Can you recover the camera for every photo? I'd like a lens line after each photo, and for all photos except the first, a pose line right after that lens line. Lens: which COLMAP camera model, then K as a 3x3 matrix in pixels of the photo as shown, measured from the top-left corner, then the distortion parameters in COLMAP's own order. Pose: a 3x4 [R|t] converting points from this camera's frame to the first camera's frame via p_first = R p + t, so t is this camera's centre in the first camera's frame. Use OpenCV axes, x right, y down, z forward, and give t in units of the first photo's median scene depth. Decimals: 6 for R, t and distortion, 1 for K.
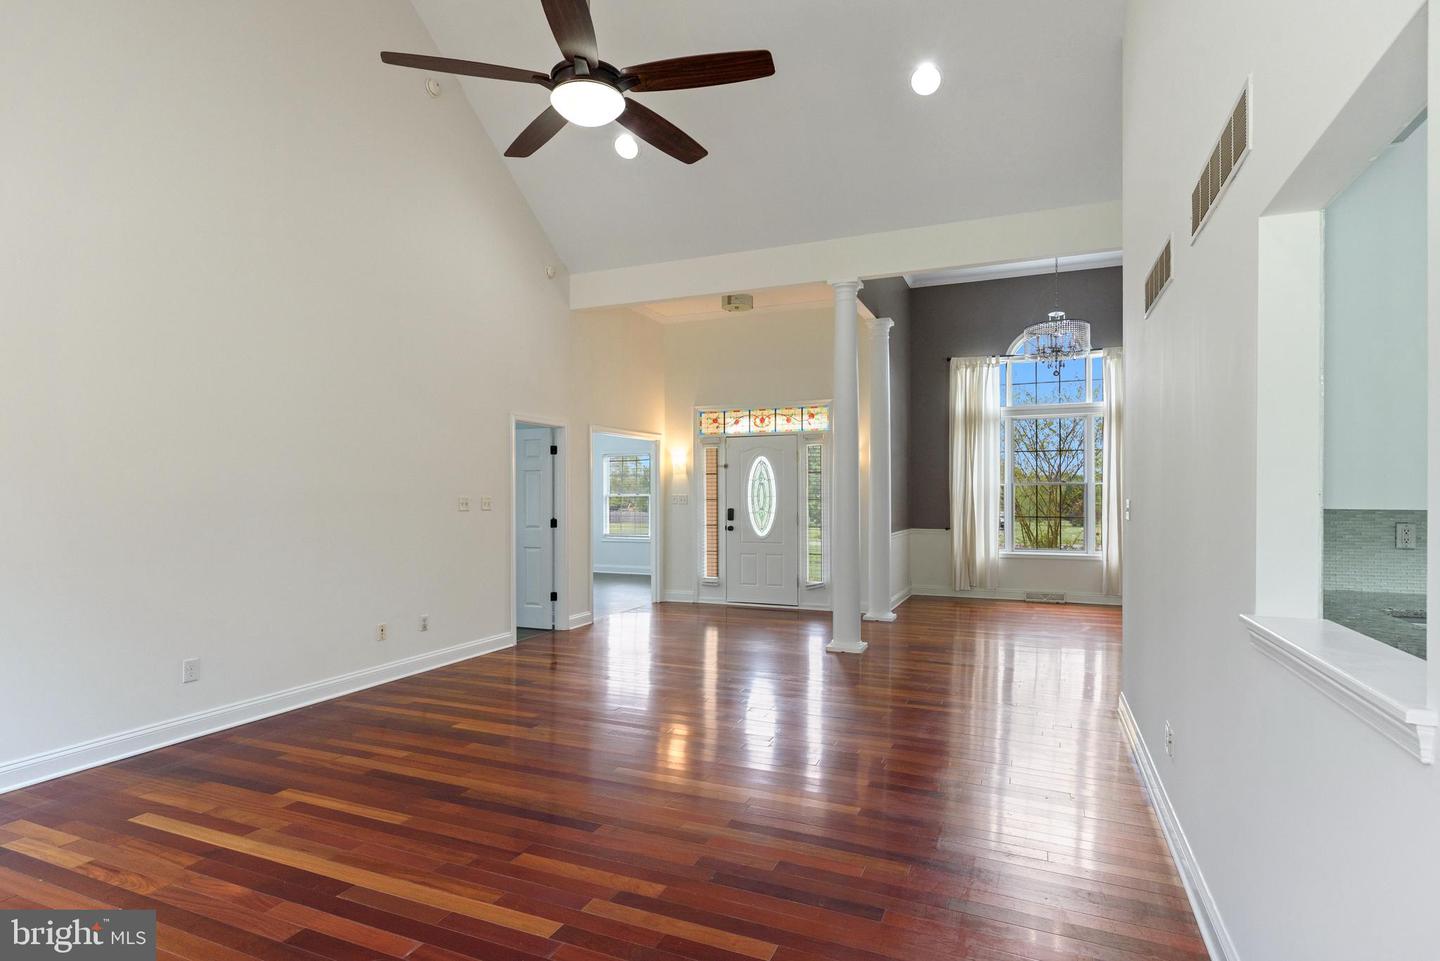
lens RADIAL K [[733.1, 0, 694.3], [0, 733.1, 505.9], [0, 0, 1]] dist [-0.004987, 0.003675]
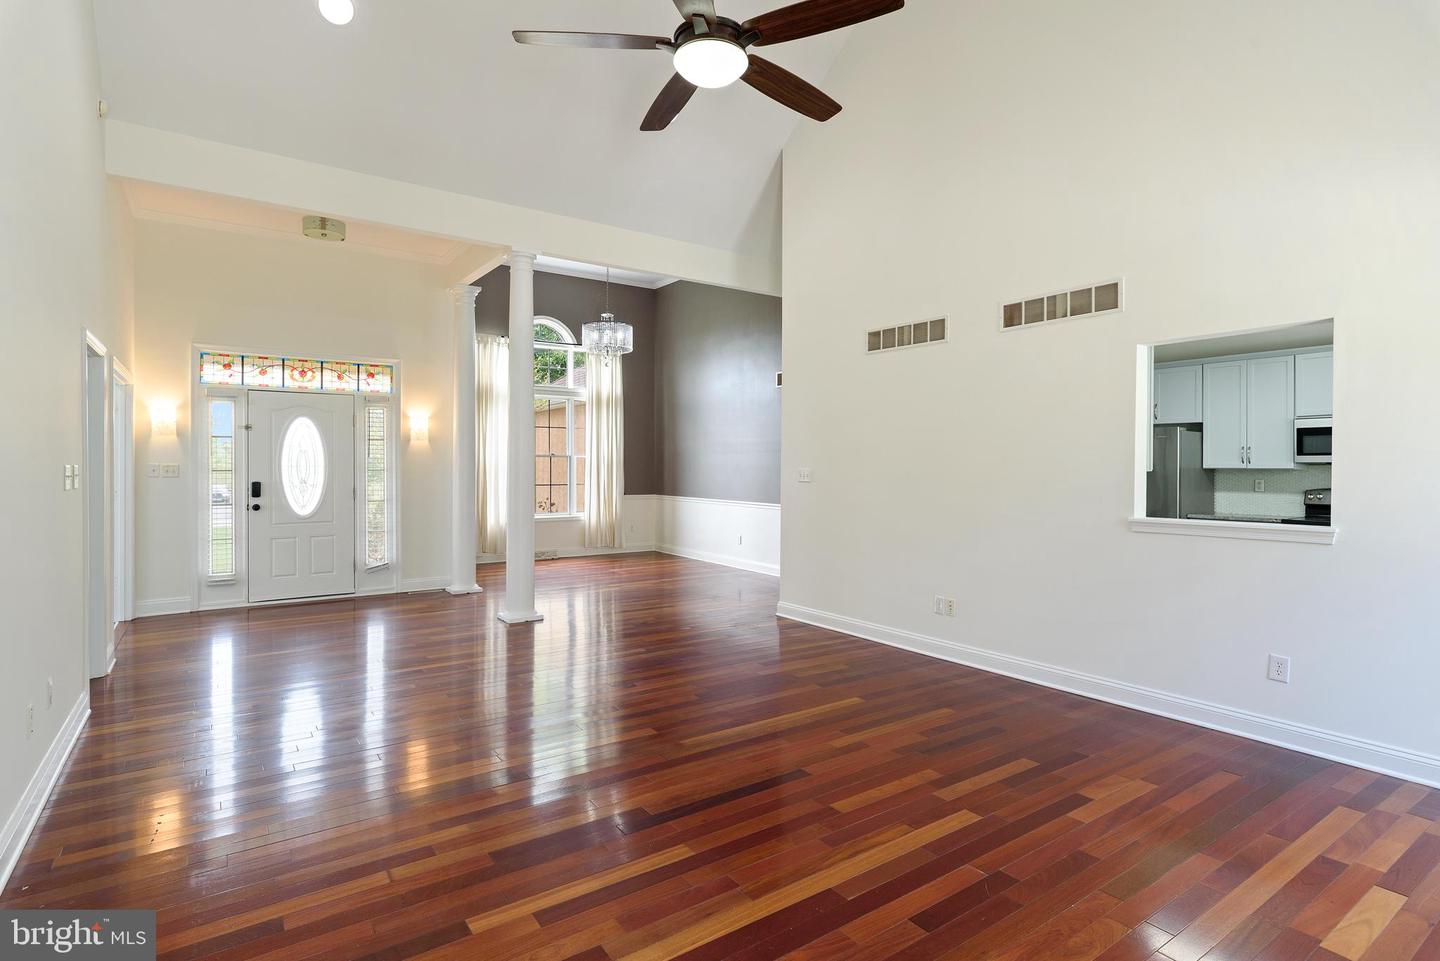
lens RADIAL K [[733.1, 0, 721.9], [0, 733.1, 473.8], [0, 0, 1]] dist [-0.004987, 0.003675]
pose [[0.526735, -0.007825, 0.849994, -0.357260], [0.012231, 0.999924, 0.001626, -0.000432], [-0.849942, 0.009540, 0.526790, 0.172046]]
